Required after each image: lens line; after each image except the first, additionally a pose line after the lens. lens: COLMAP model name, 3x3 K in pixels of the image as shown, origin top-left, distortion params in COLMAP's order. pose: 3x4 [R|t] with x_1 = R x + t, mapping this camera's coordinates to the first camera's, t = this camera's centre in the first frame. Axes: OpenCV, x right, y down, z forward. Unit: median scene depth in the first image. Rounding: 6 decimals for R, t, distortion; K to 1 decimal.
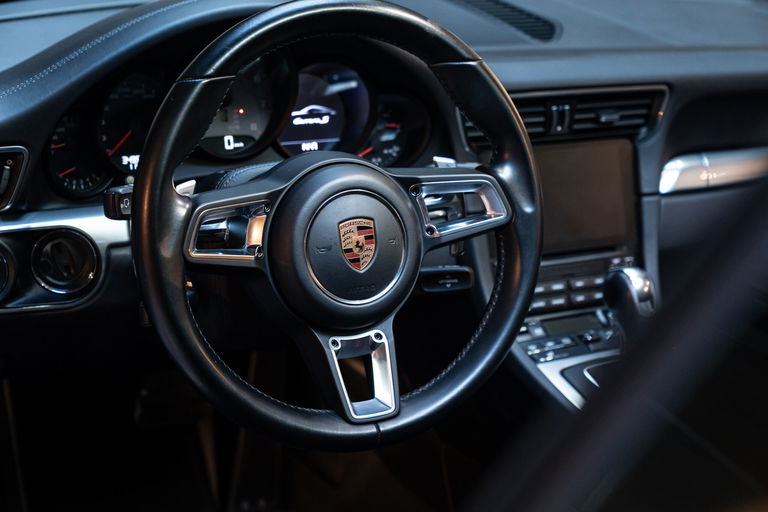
lens RADIAL K [[1544.8, 0, 347.6], [0, 1544.8, 245.2], [0, 0, 1]] dist [0.082219, 0.000000]
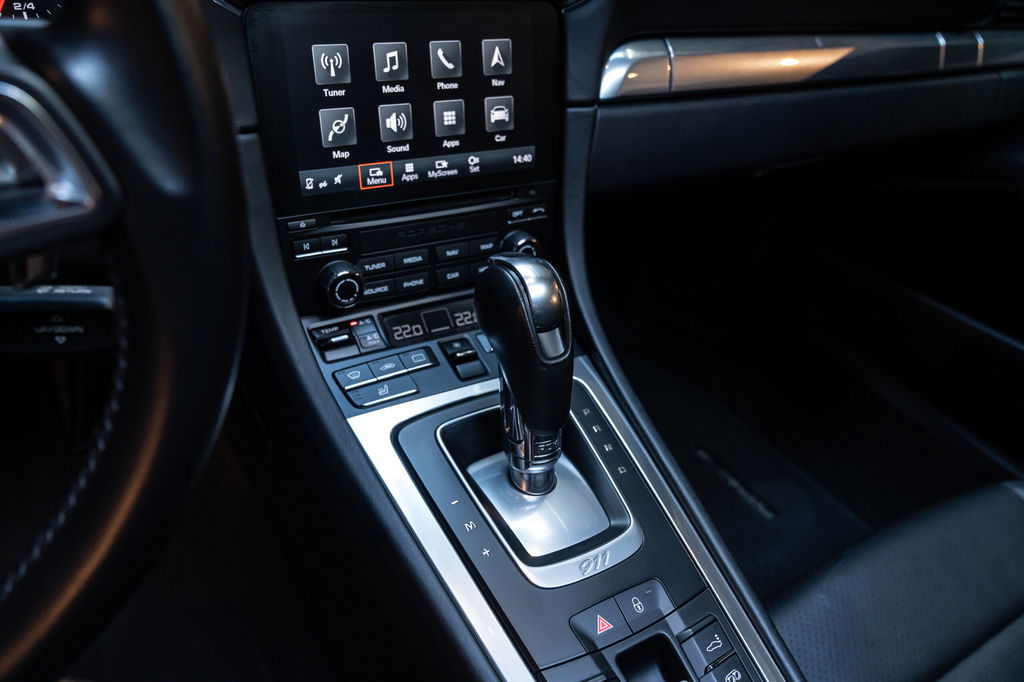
lens RADIAL K [[867.9, 0, 520.2], [0, 867.9, 342.3], [0, 0, 1]] dist [0.012467, 0.006975]
pose [[0.992289, 0.033154, 0.119427, 0.155820], [-0.066789, 0.954726, 0.289892, -0.047214], [-0.104409, -0.295633, 0.949579, 0.758285]]
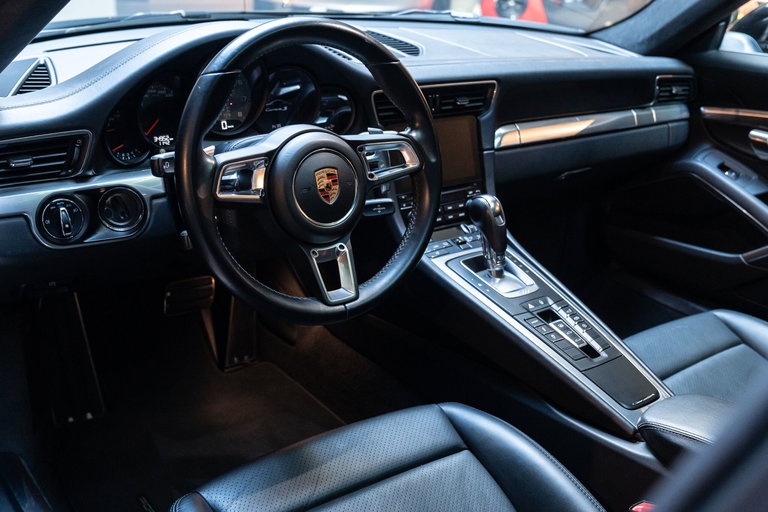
lens RADIAL K [[875.7, 0, 377.1], [0, 875.7, 255.7], [0, 0, 1]] dist [0.002415, 0.000000]
pose [[0.988336, -0.060063, 0.139945, -0.059859], [0.051085, 0.996452, 0.066889, 0.011374], [-0.143466, -0.058960, 0.987897, 0.136534]]
